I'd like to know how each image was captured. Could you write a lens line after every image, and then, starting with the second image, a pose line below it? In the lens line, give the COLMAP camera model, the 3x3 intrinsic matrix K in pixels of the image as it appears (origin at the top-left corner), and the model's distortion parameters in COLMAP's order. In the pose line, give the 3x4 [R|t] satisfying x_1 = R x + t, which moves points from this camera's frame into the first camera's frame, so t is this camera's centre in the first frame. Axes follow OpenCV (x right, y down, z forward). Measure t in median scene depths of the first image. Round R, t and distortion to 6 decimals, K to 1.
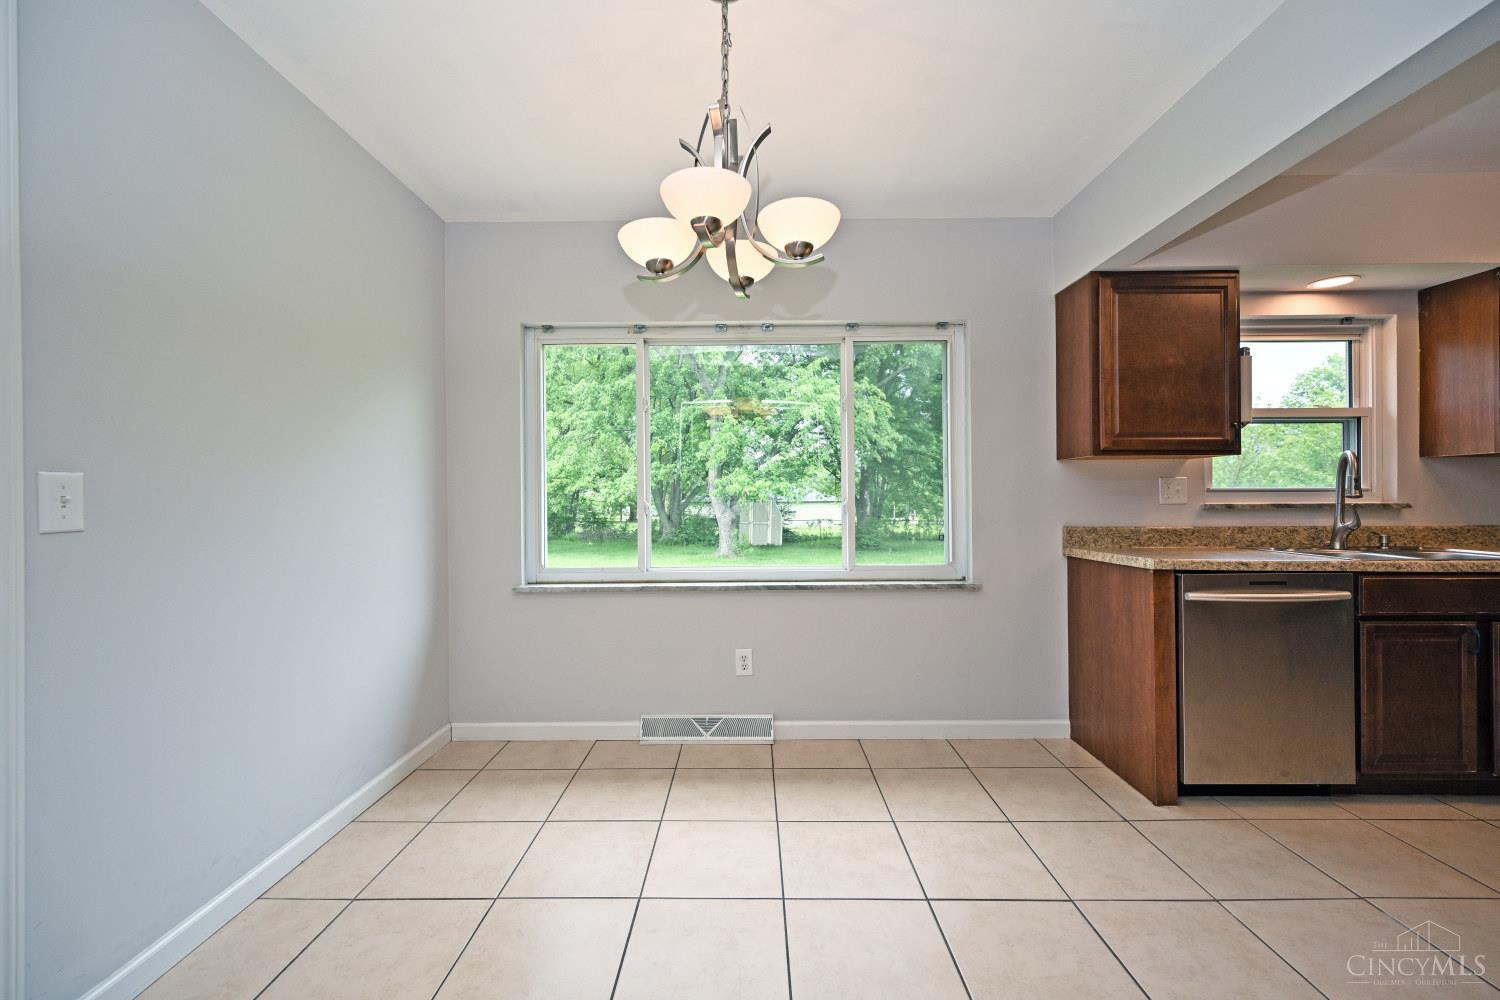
lens RADIAL K [[597.0, 0, 750.9], [0, 597.0, 489.9], [0, 0, 1]] dist [-0.000279, -0.000016]
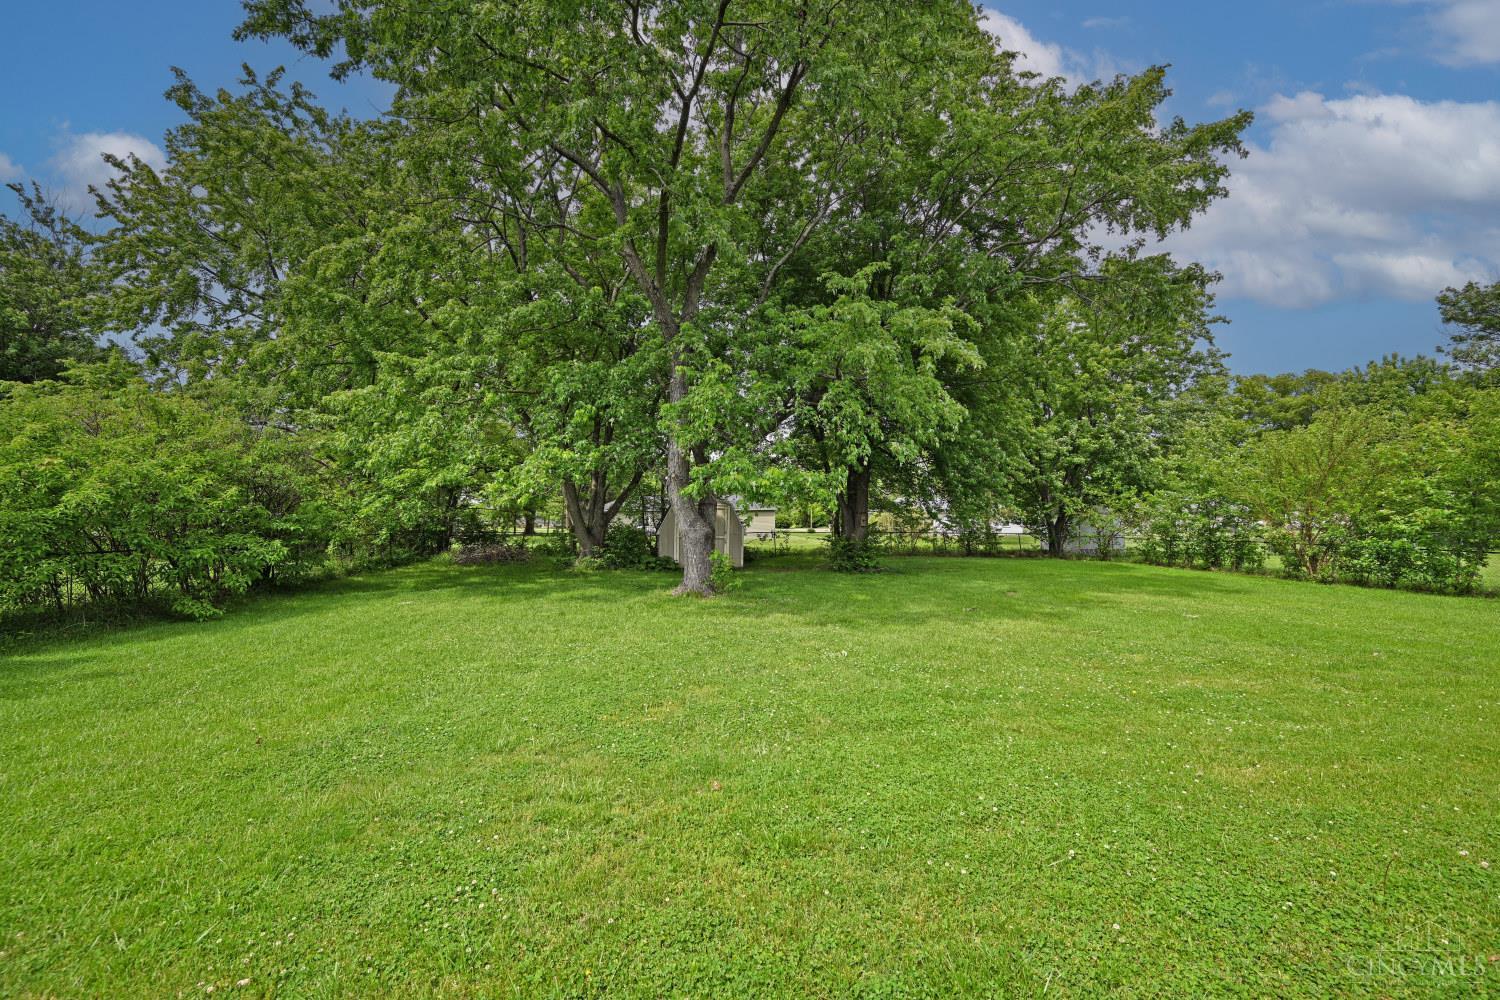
lens RADIAL K [[597.0, 0, 756.1], [0, 597.0, 495.4], [0, 0, 1]] dist [-0.000279, -0.000016]
pose [[0.985415, 0.003003, 0.170141, -0.077335], [-0.001600, 0.999964, -0.008383, 0.012608], [-0.170160, 0.007989, 0.985384, 0.331387]]
